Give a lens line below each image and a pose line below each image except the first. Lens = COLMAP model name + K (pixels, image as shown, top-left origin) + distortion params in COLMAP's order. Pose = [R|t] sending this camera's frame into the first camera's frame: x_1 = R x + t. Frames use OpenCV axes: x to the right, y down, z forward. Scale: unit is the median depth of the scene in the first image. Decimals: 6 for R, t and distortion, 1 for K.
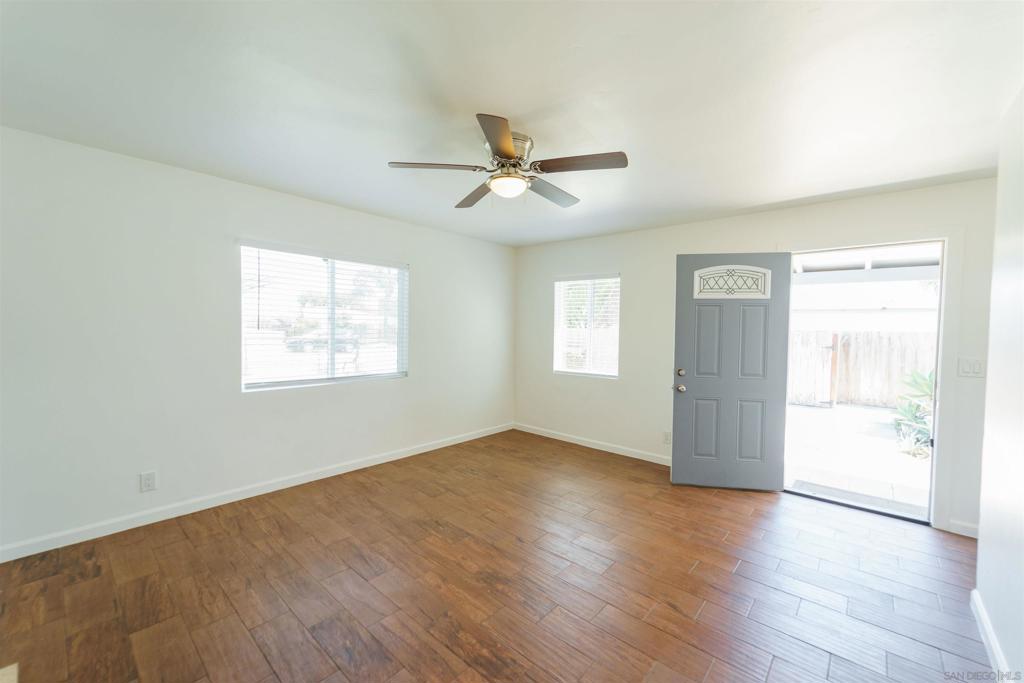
lens RADIAL K [[407.1, 0, 512.0], [0, 407.1, 341.5], [0, 0, 1]] dist [0.000595, 0.000077]
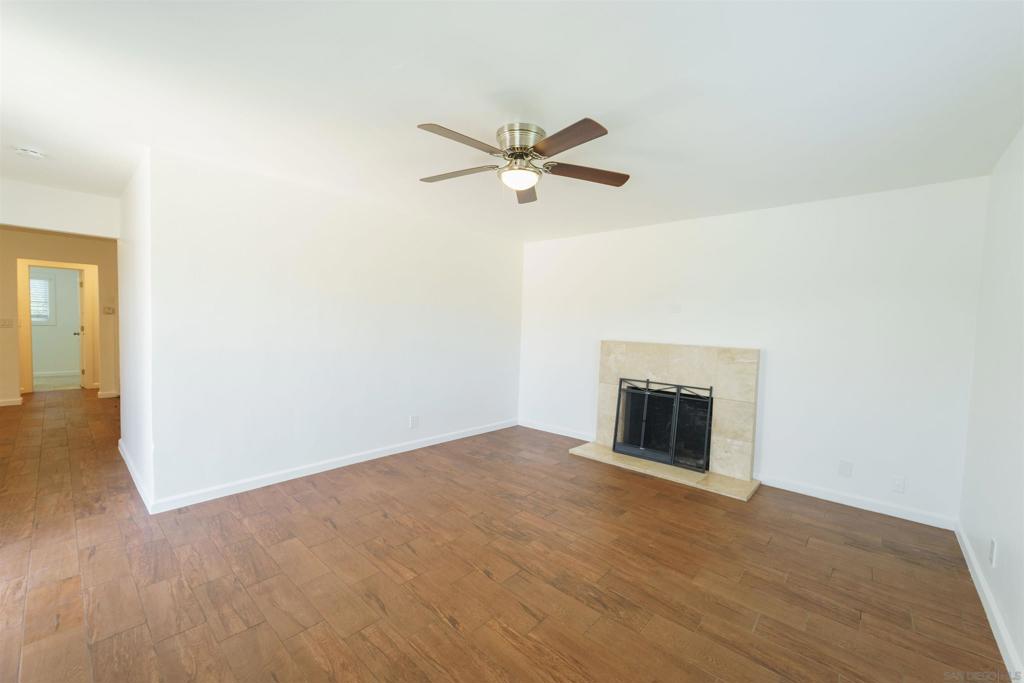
lens RADIAL K [[407.1, 0, 512.0], [0, 407.1, 341.5], [0, 0, 1]] dist [0.000595, 0.000077]
pose [[-0.998982, -0.045075, -0.001790, -0.005375], [-0.045071, 0.995655, 0.081483, -0.051263], [-0.001891, 0.081480, -0.996673, 1.551737]]
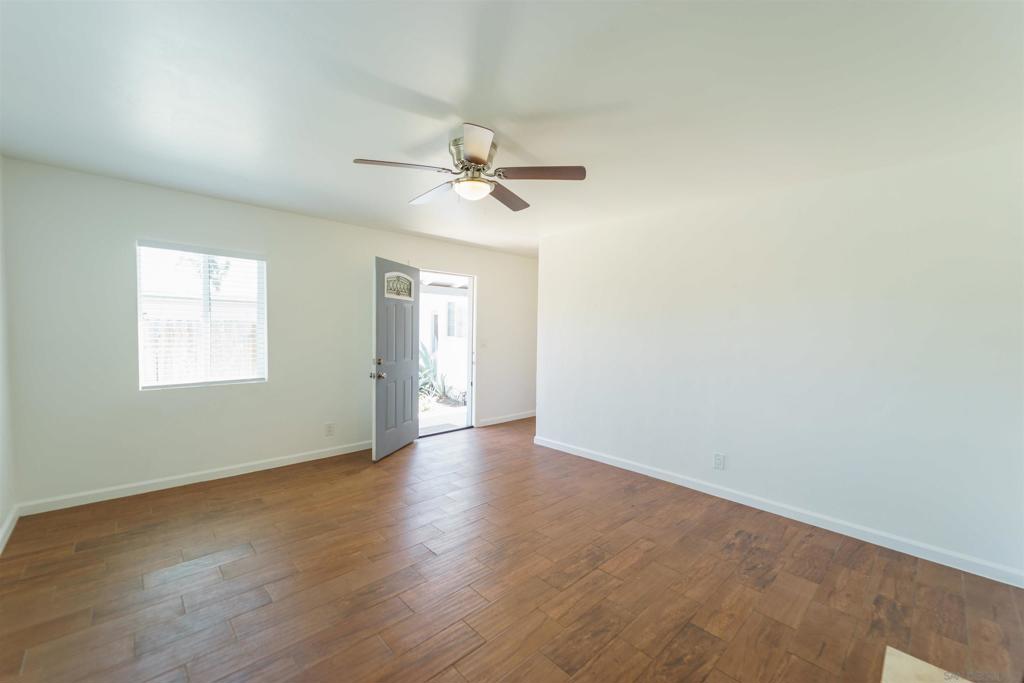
lens RADIAL K [[411.3, 0, 512.0], [0, 411.3, 341.5], [0, 0, 1]] dist [0.000352, 0.000077]
pose [[0.087798, -0.043890, 0.995171, -0.809490], [0.022509, 0.998861, 0.042067, -0.022465], [-0.995884, 0.018706, 0.088686, 0.622533]]
